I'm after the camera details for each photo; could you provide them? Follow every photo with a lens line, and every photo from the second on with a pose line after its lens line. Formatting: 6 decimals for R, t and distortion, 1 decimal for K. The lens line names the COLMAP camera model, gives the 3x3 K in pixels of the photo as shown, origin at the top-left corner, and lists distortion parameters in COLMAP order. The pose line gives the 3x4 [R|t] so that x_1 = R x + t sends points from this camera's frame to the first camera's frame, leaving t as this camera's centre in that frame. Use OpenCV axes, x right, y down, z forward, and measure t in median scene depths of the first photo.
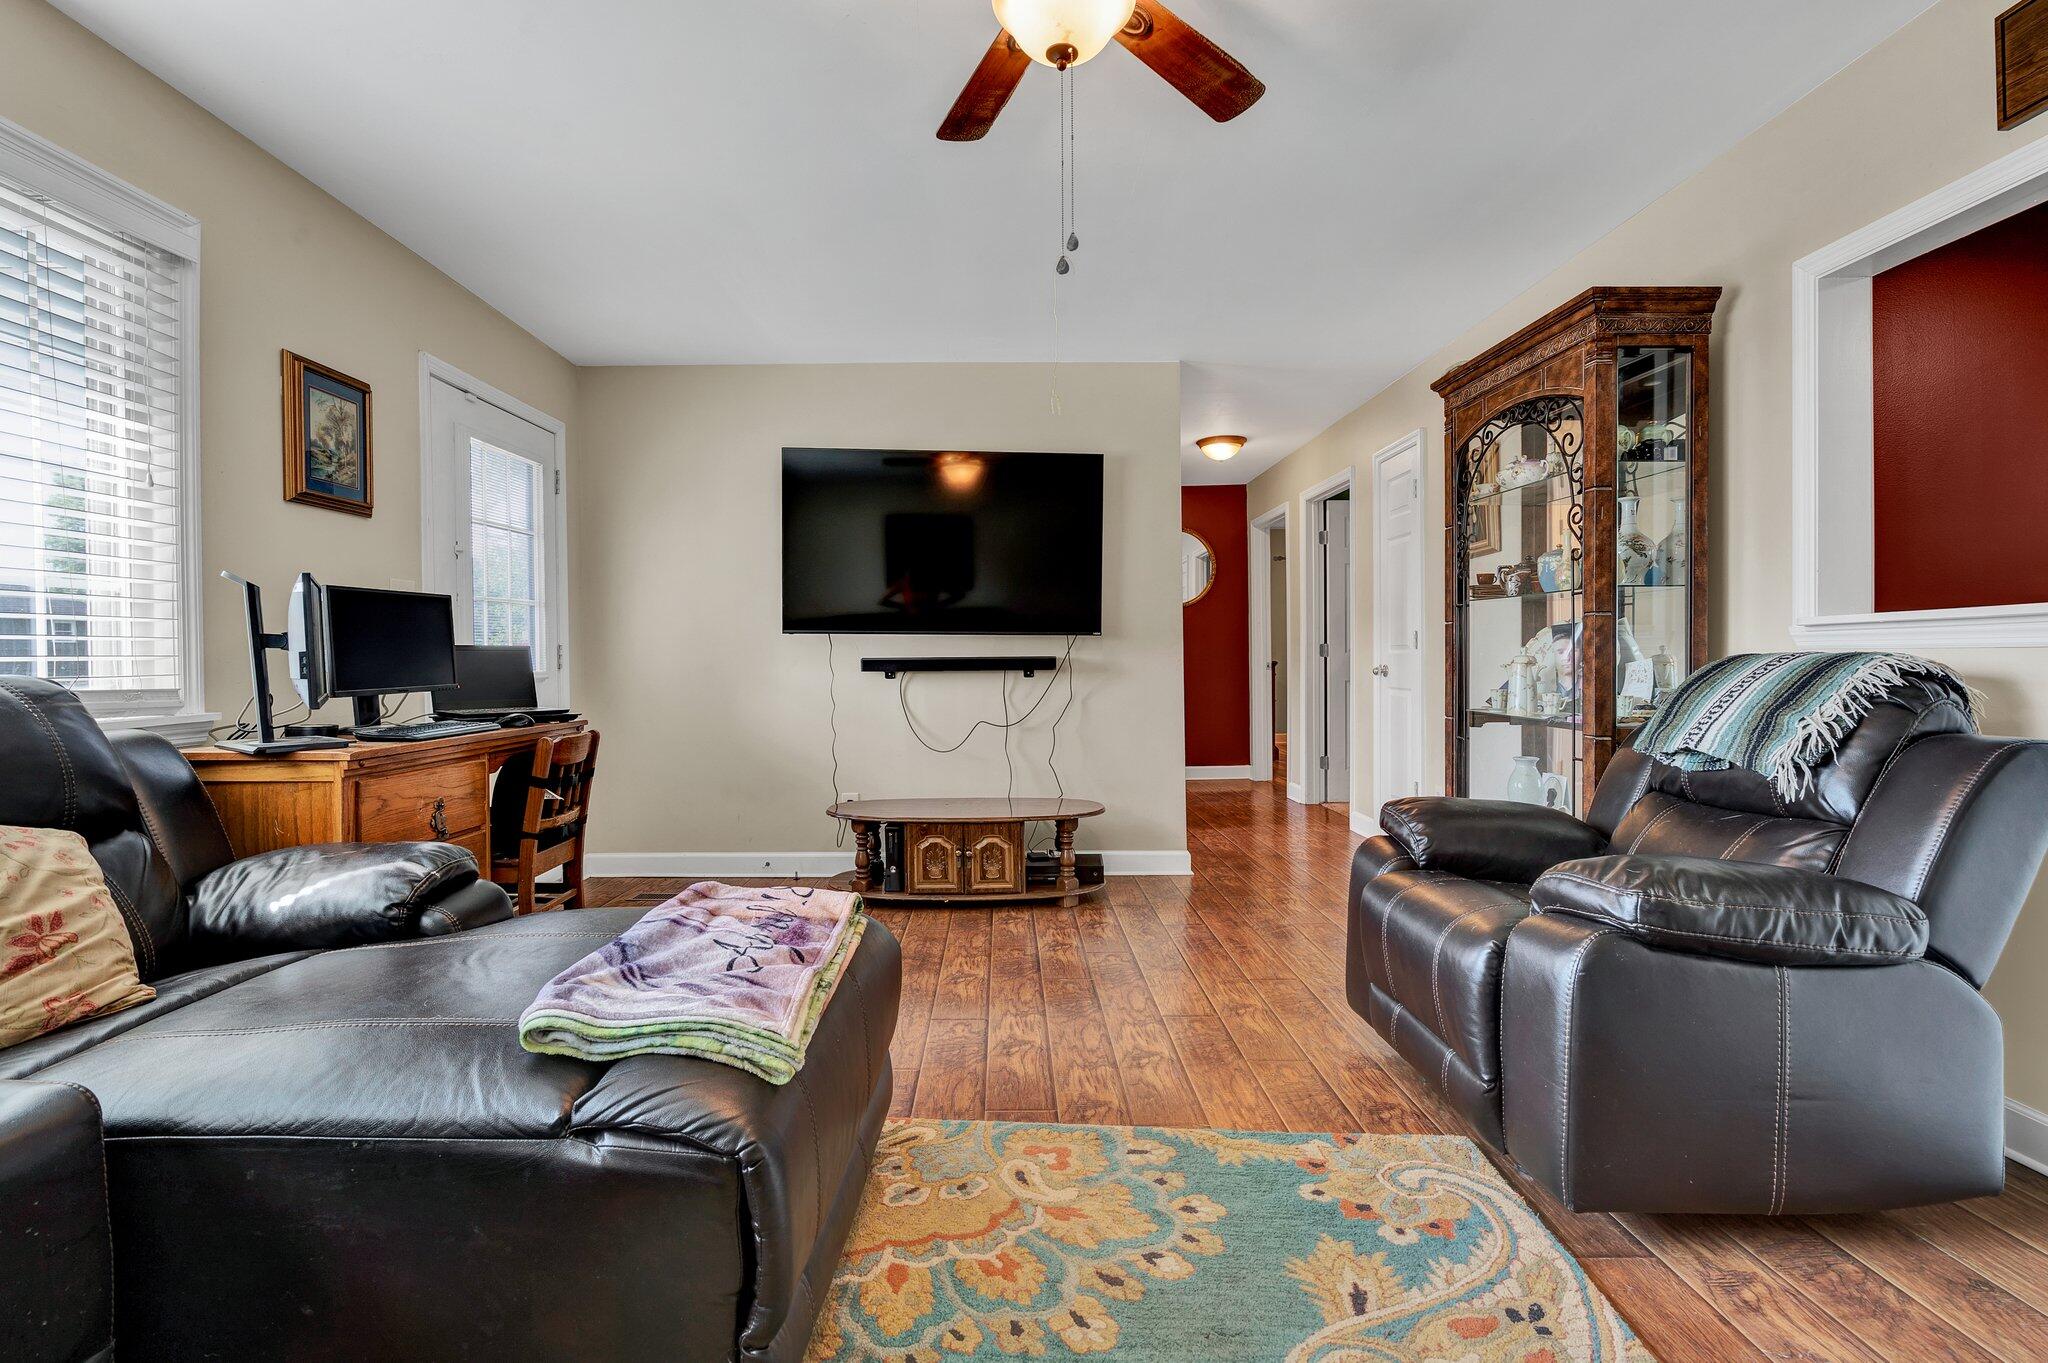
lens RADIAL K [[931.4, 0, 1012.0], [0, 931.4, 666.7], [0, 0, 1]] dist [-0.004051, 0.000289]
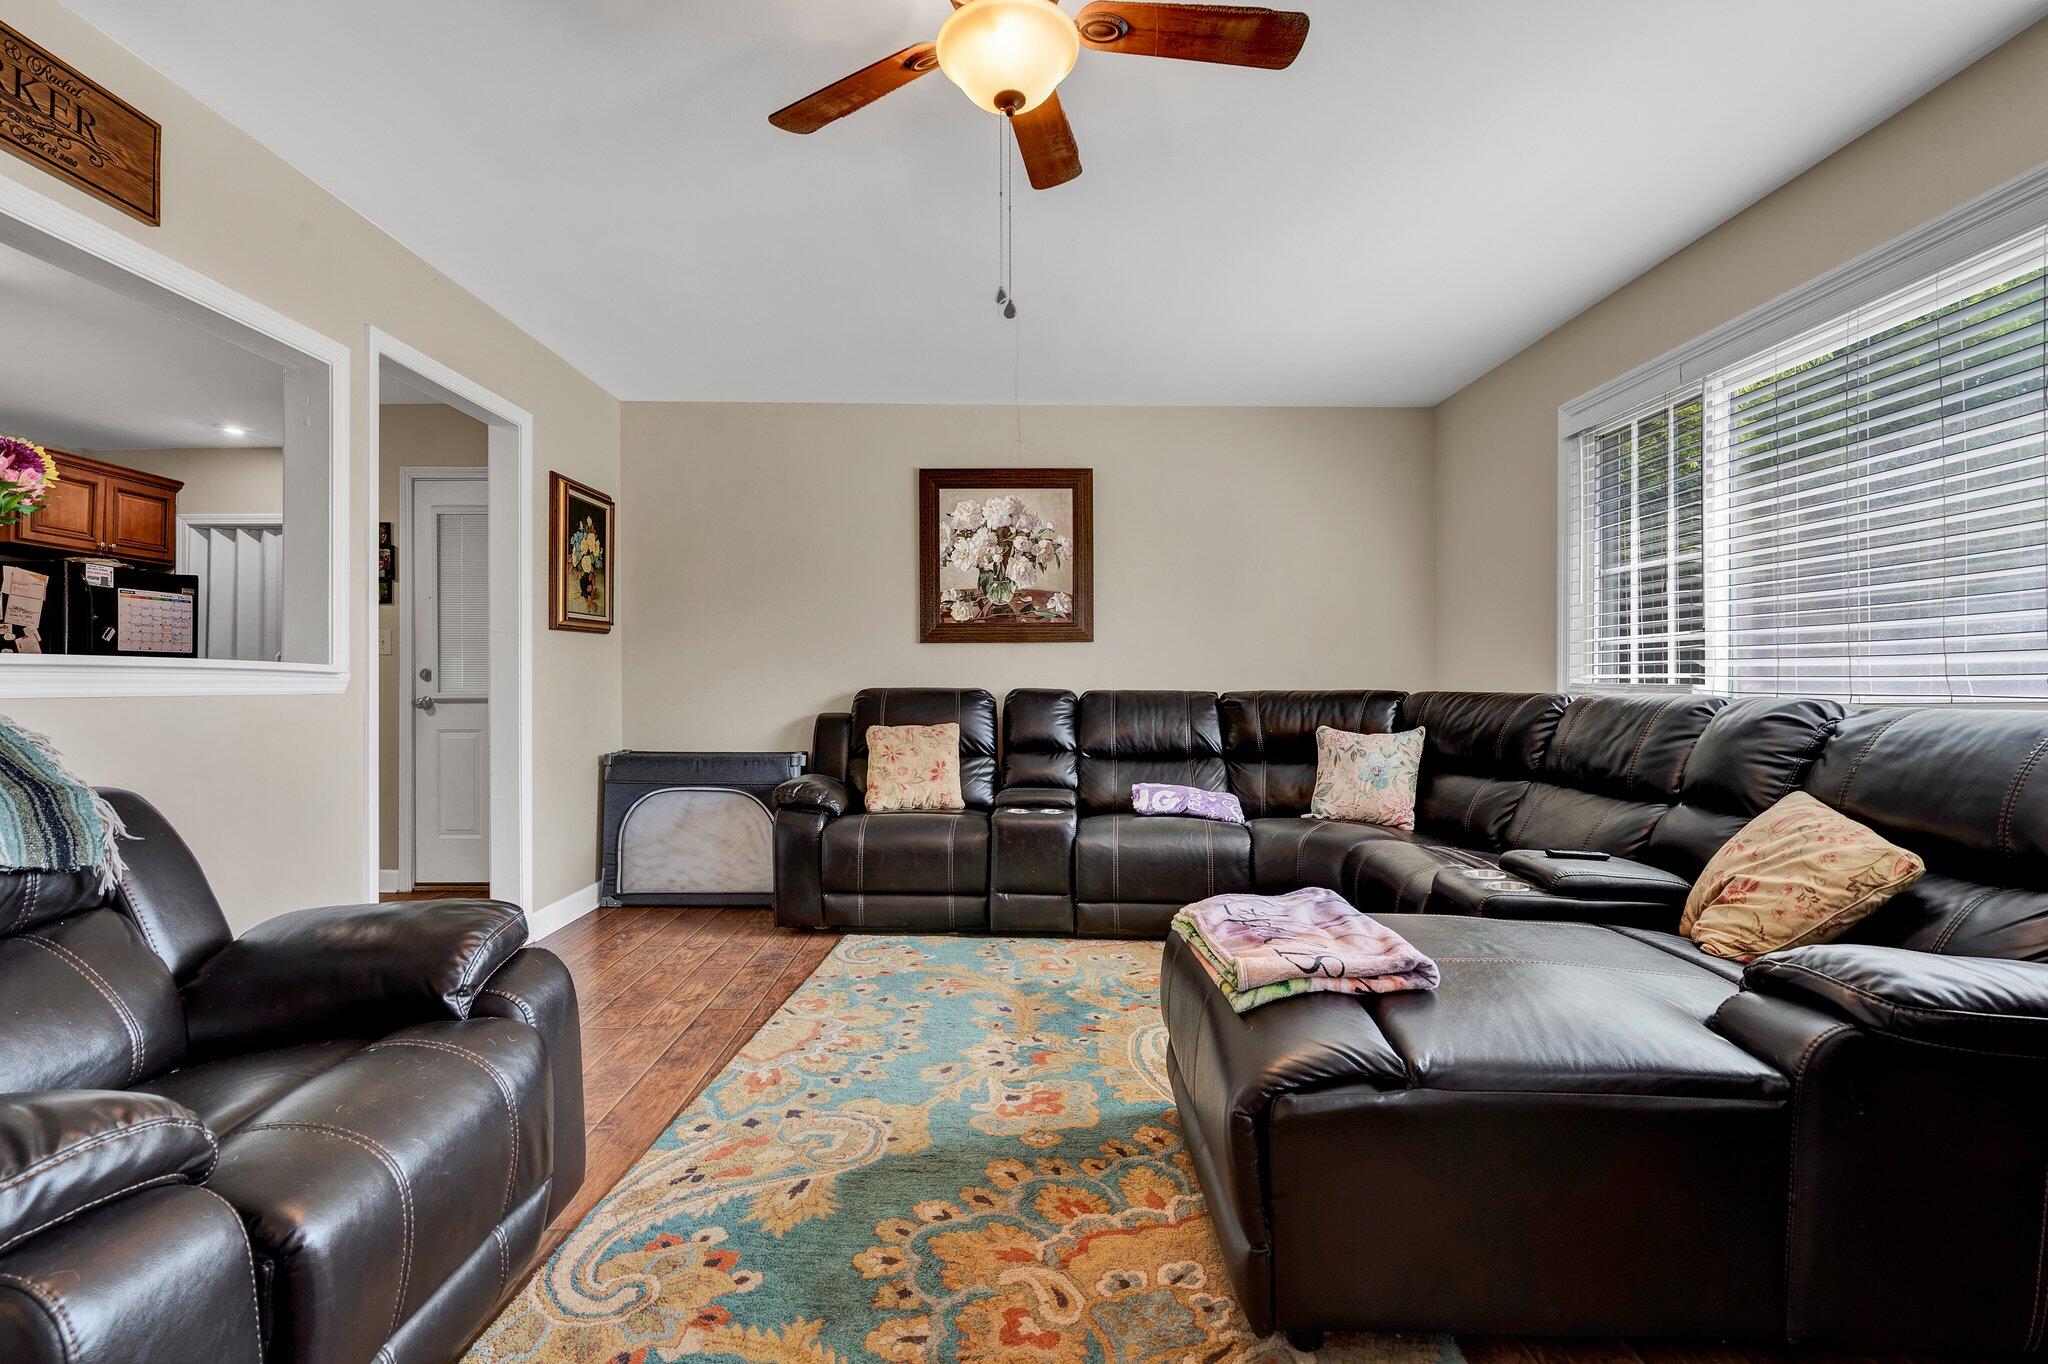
lens RADIAL K [[950.7, 0, 1021.6], [0, 950.7, 675.3], [0, 0, 1]] dist [-0.003022, 0.001047]
pose [[-0.999935, 0.007402, -0.008626, 0.041793], [0.007385, 0.999971, 0.001886, -0.033587], [0.008640, 0.001822, -0.999961, 1.583670]]
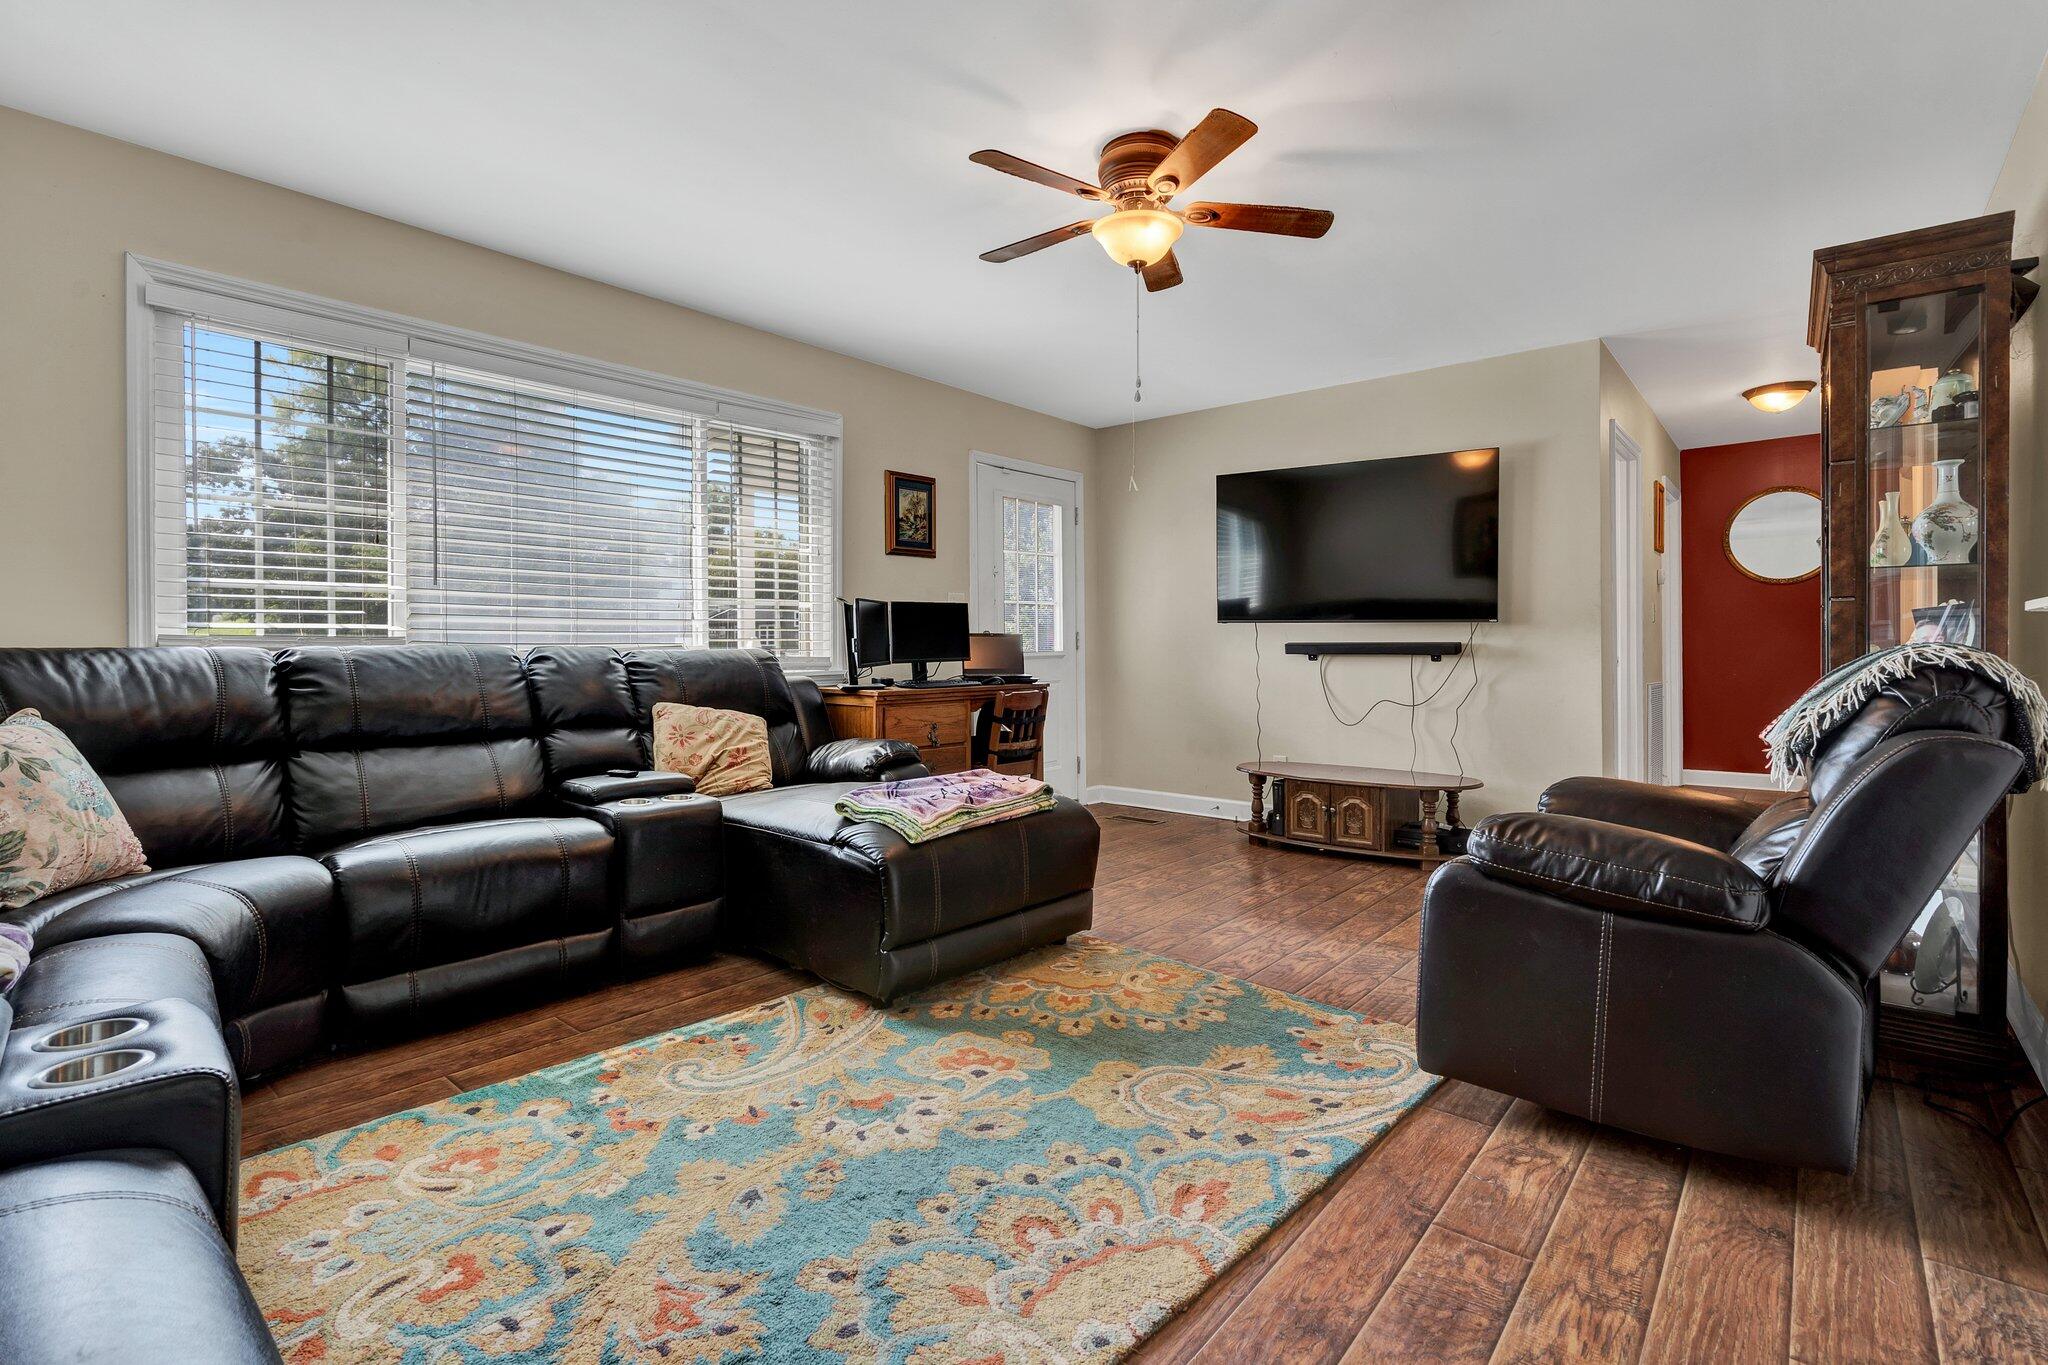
lens RADIAL K [[944.7, 0, 1037.1], [0, 944.7, 647.8], [0, 0, 1]] dist [-0.012493, 0.000570]
pose [[0.770516, 0.009754, -0.637346, 0.742615], [-0.010217, 0.999943, 0.002952, -0.006268], [0.637339, 0.004237, 0.770572, -0.271359]]
